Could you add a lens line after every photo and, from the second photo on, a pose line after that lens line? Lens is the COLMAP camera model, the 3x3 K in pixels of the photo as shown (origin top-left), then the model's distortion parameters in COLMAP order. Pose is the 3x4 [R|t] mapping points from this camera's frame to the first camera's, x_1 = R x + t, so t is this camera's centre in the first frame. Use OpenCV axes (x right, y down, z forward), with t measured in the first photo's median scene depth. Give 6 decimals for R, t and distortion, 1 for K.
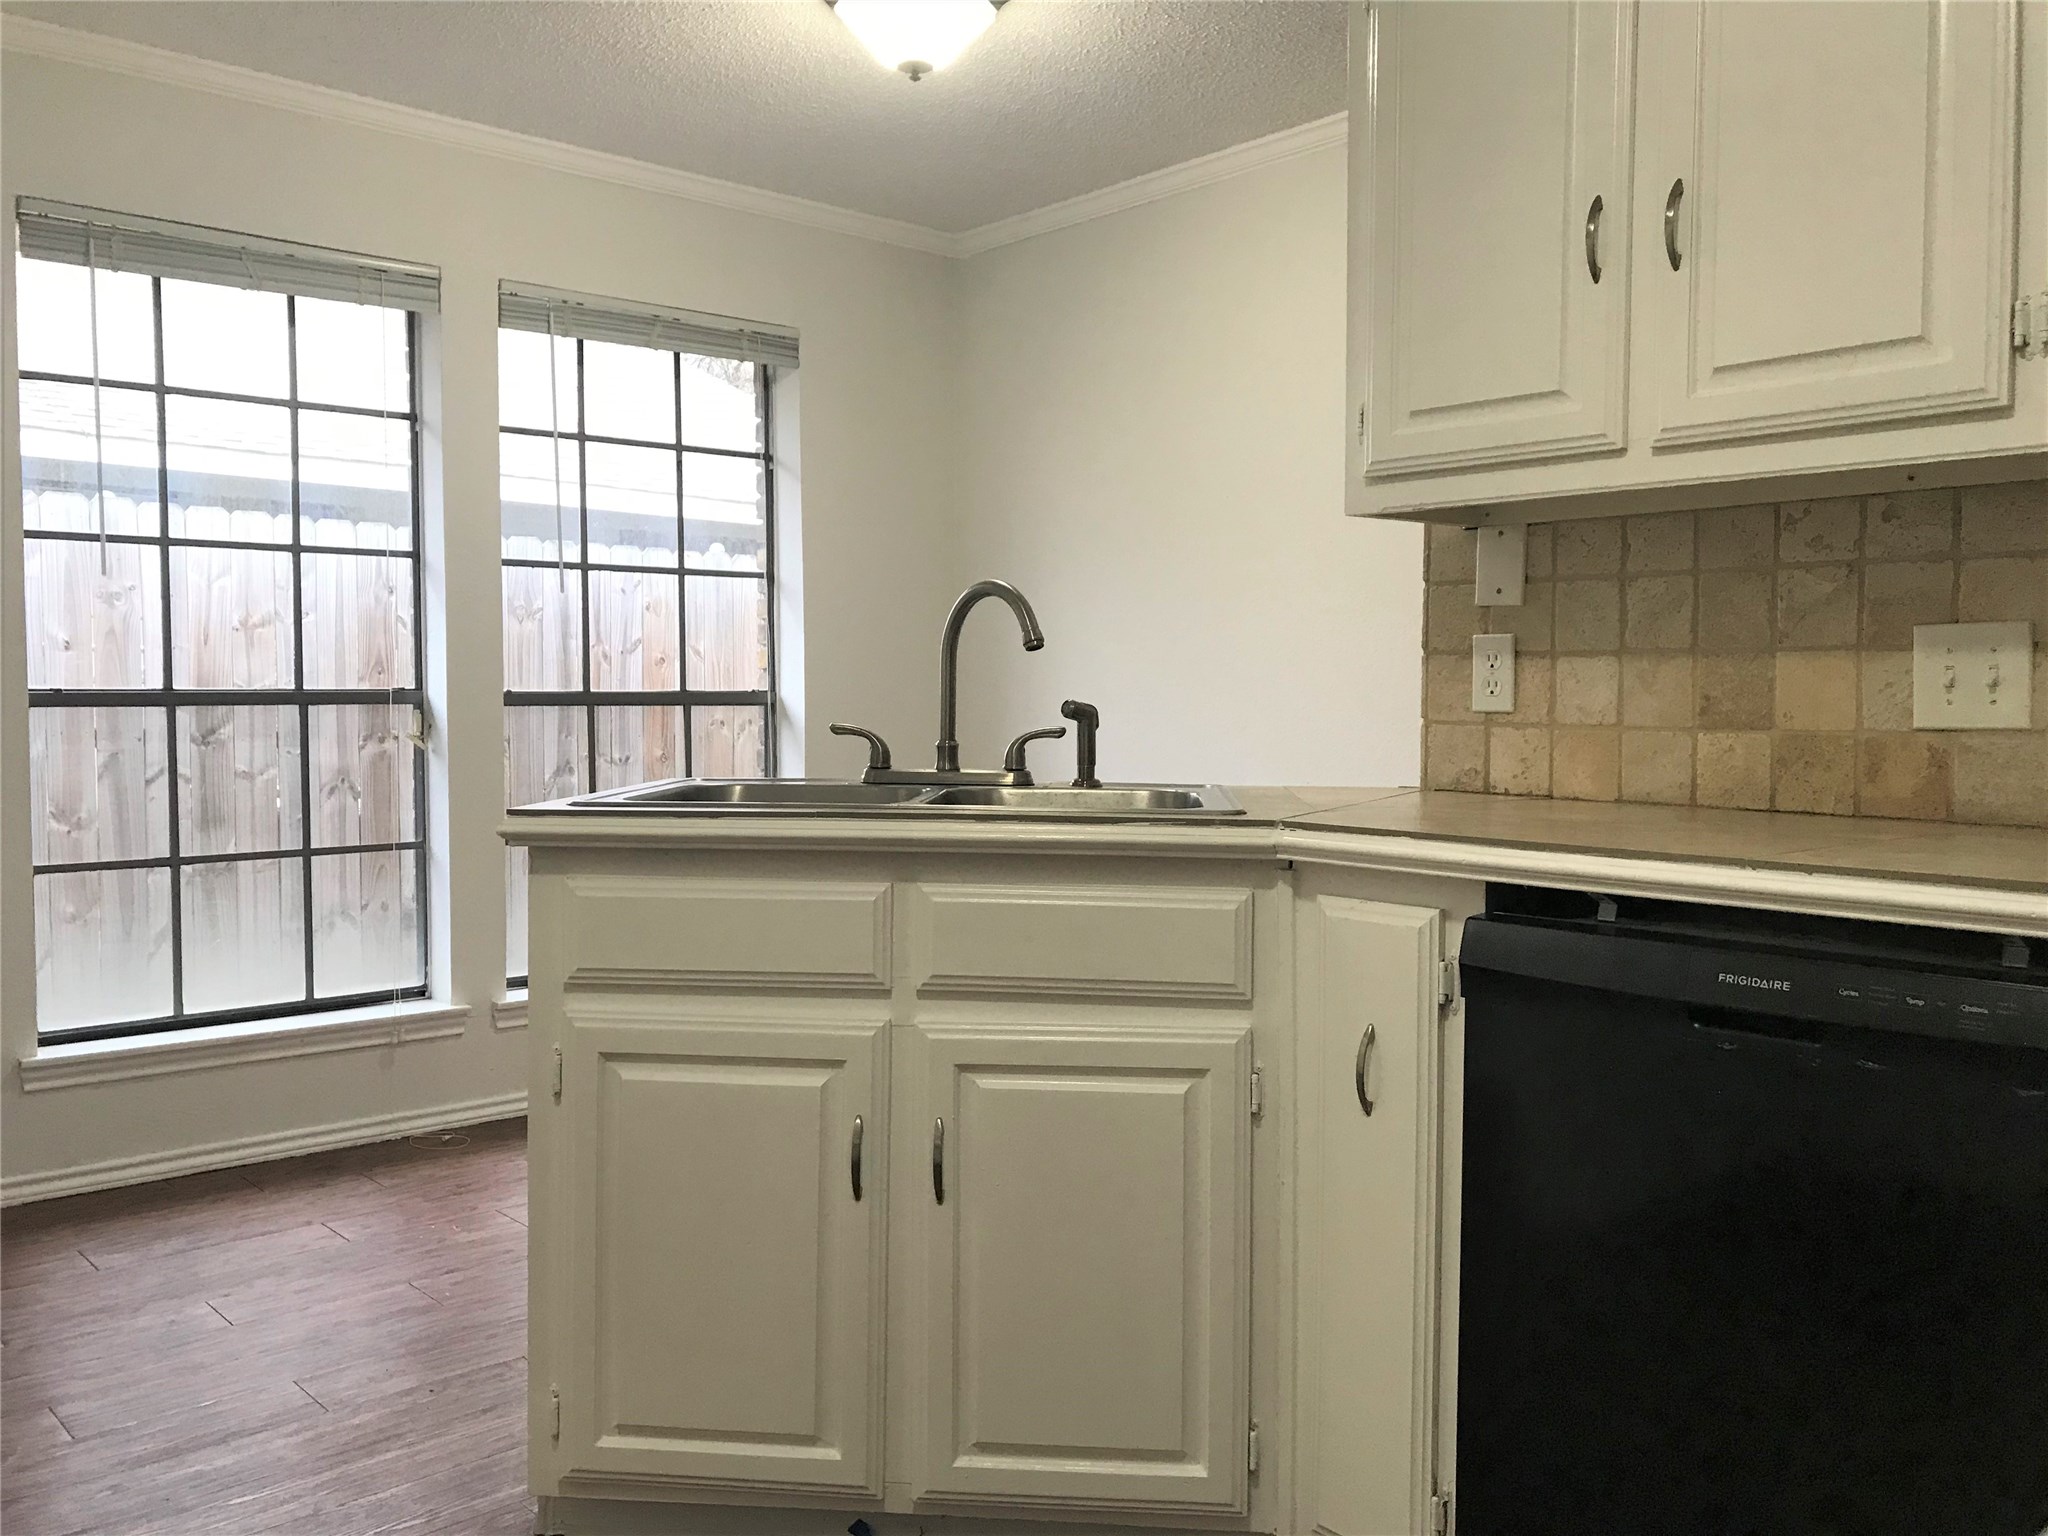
lens RADIAL K [[1653.3, 0, 1019.0], [0, 1653.3, 771.2], [0, 0, 1]] dist [0.025625, -0.011802]
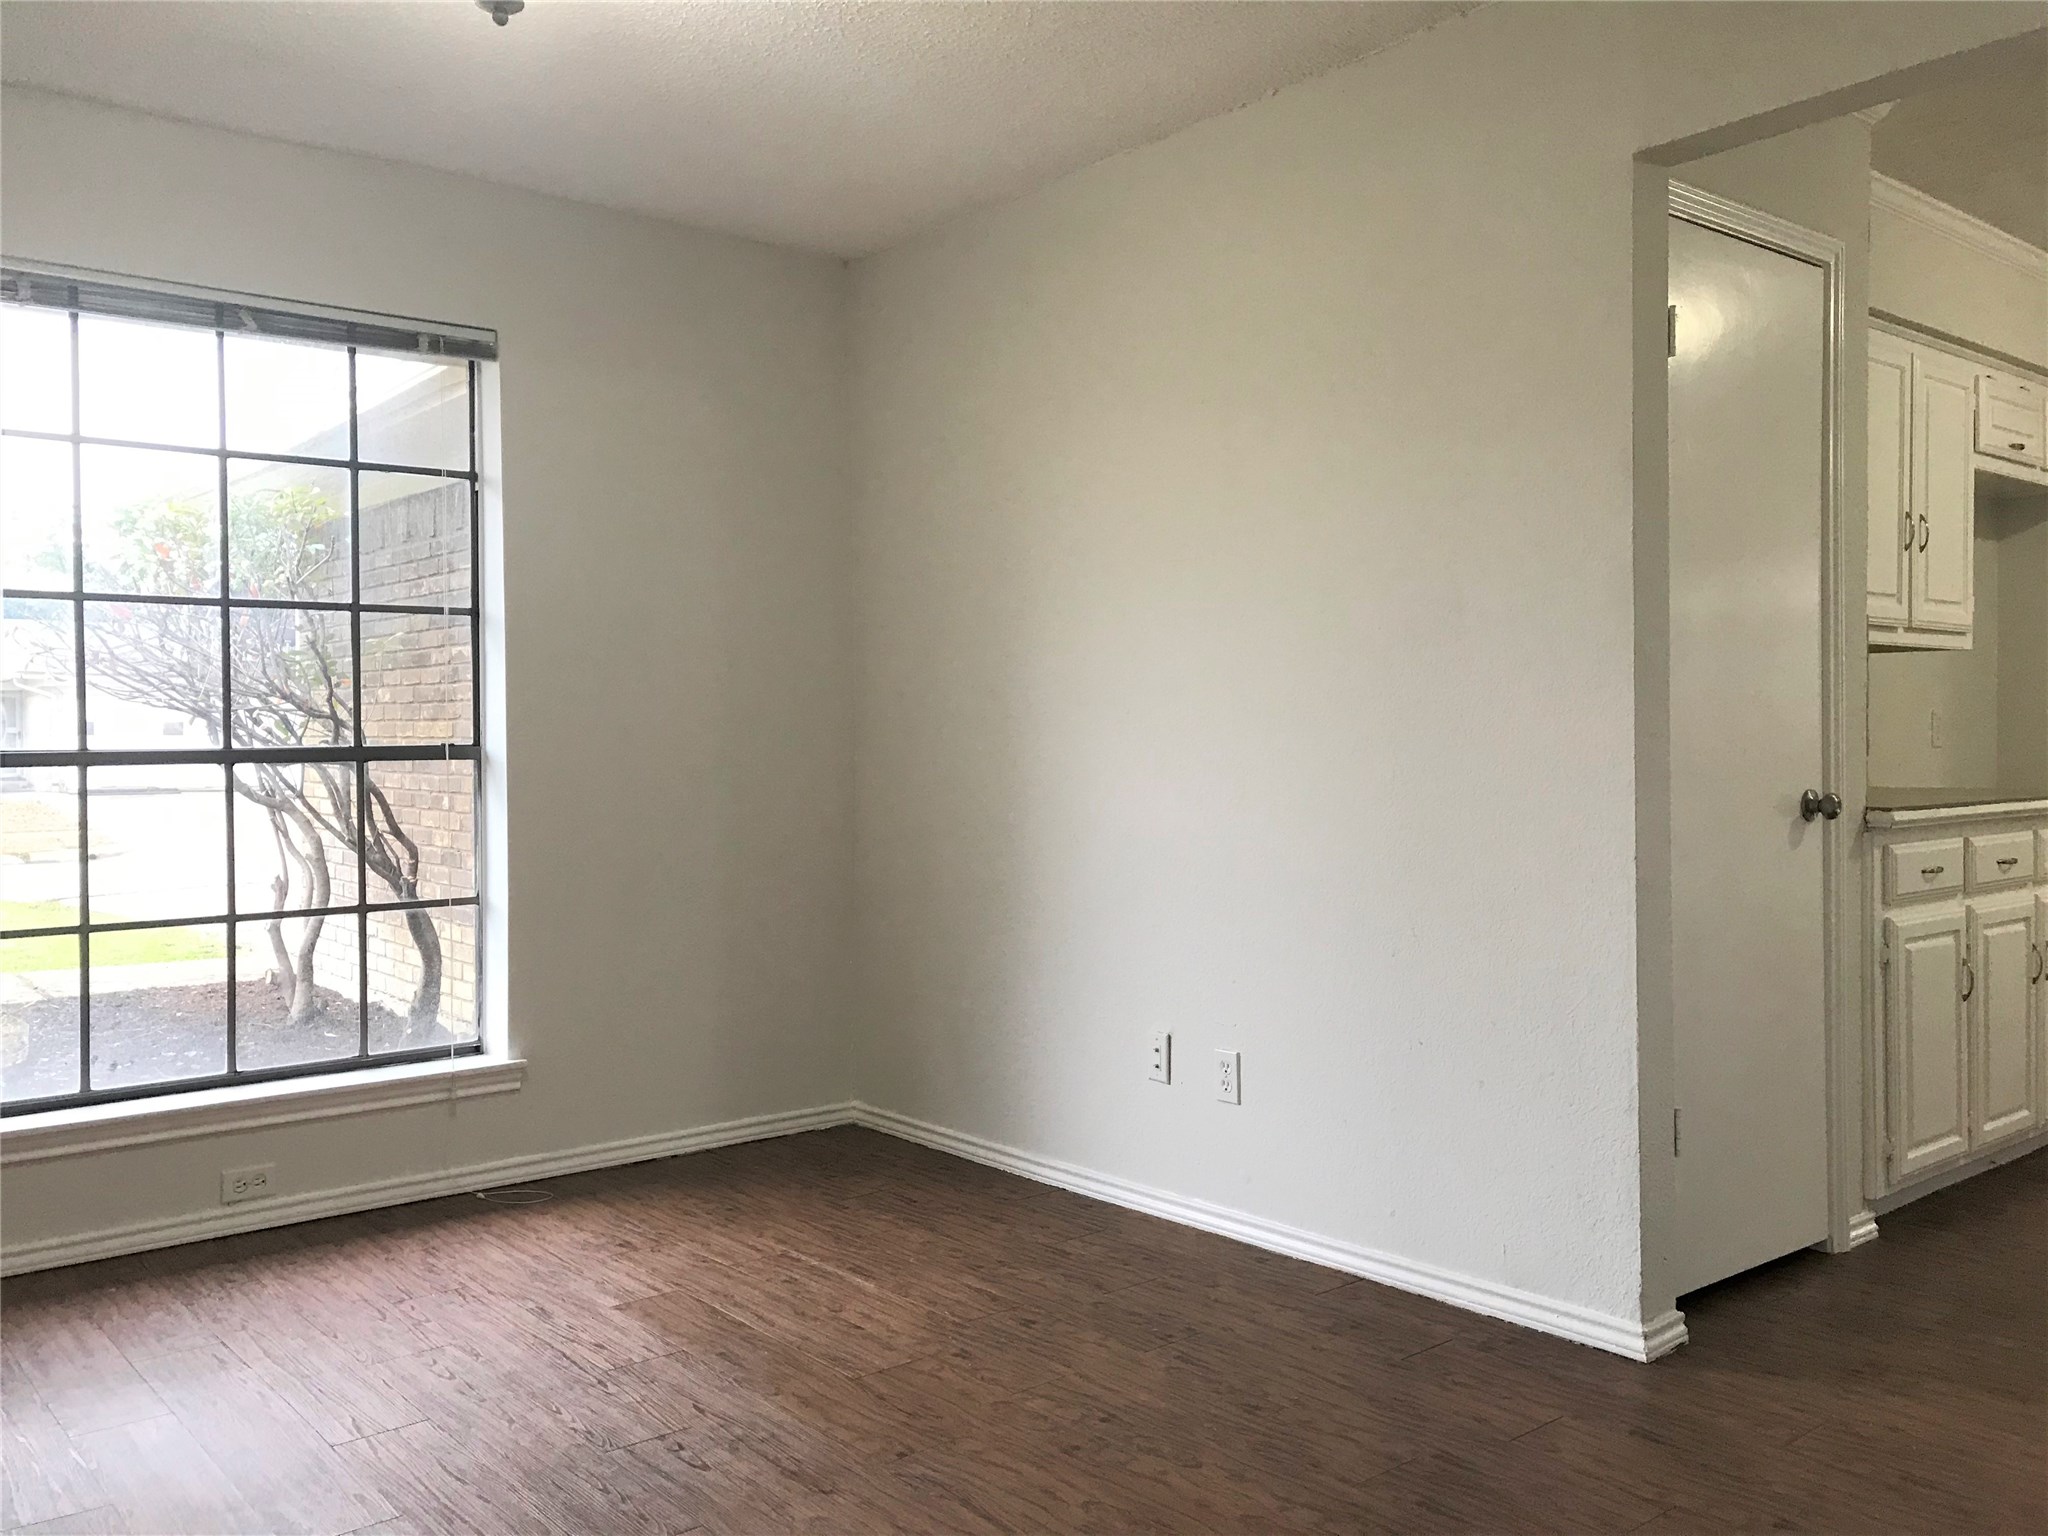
lens RADIAL K [[1653.3, 0, 1030.1], [0, 1653.3, 765.9], [0, 0, 1]] dist [0.025625, -0.011802]
pose [[0.999271, -0.011067, -0.036536, 0.010030], [0.009874, 0.999417, -0.032689, -0.000414], [0.036877, 0.032305, 0.998798, 0.008737]]
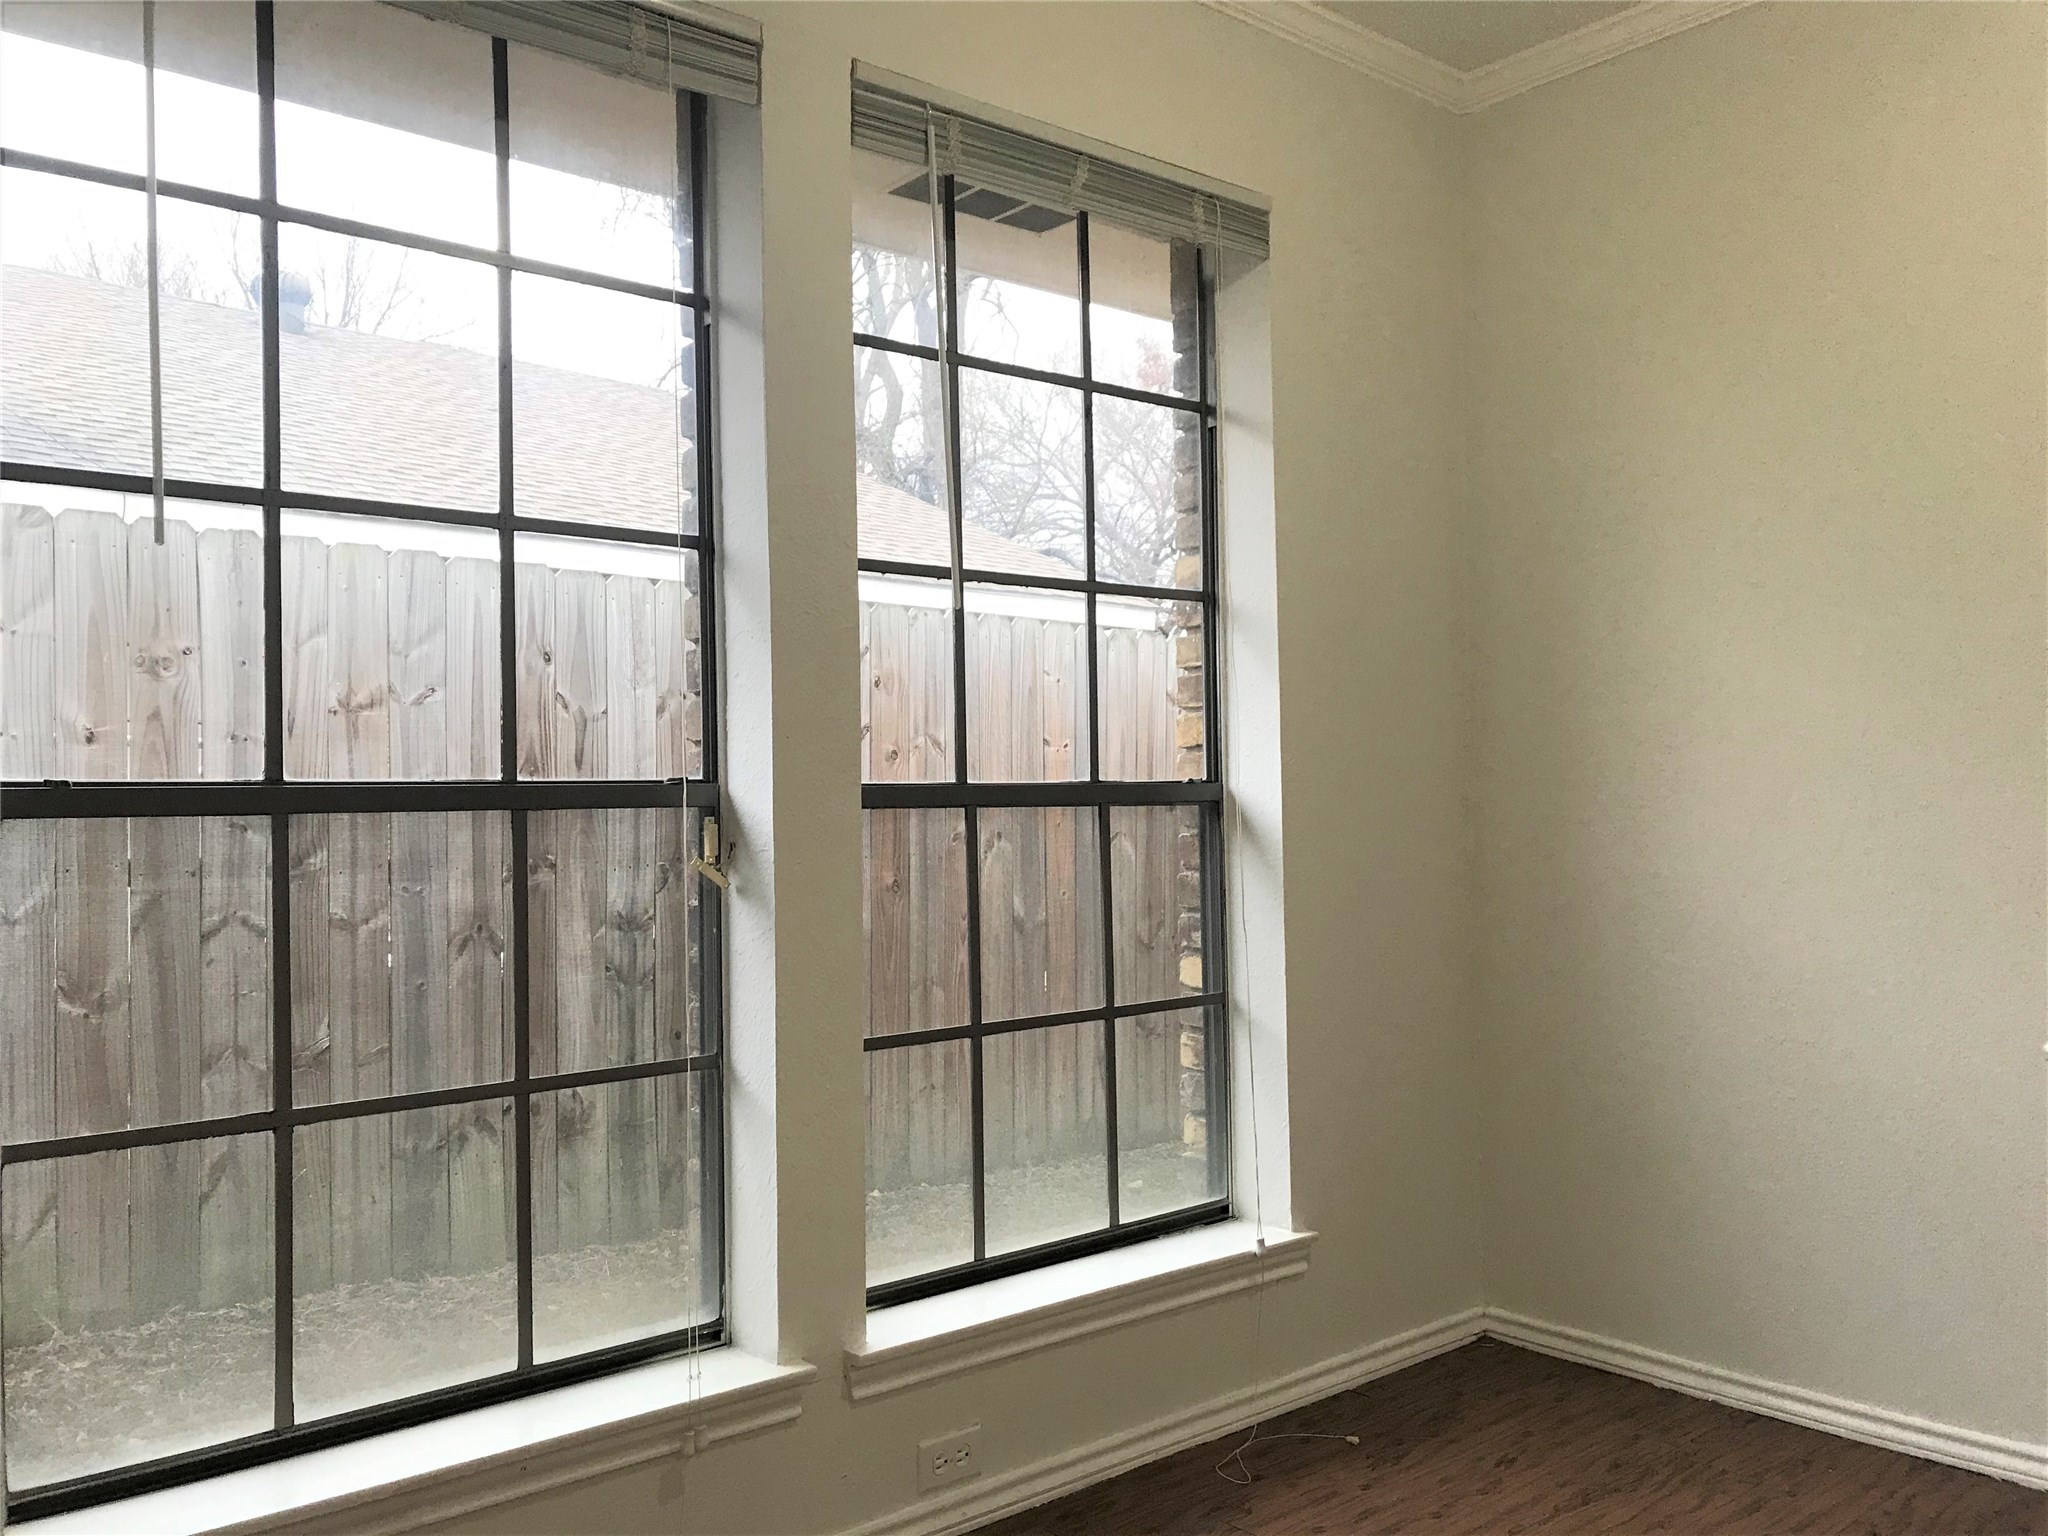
lens RADIAL K [[1653.3, 0, 1017.8], [0, 1653.3, 781.7], [0, 0, 1]] dist [0.025625, -0.011802]
pose [[0.999810, -0.015209, -0.012159, -0.250480], [0.014412, 0.997900, -0.063145, -0.012469], [0.013094, 0.062958, 0.997930, 0.444045]]
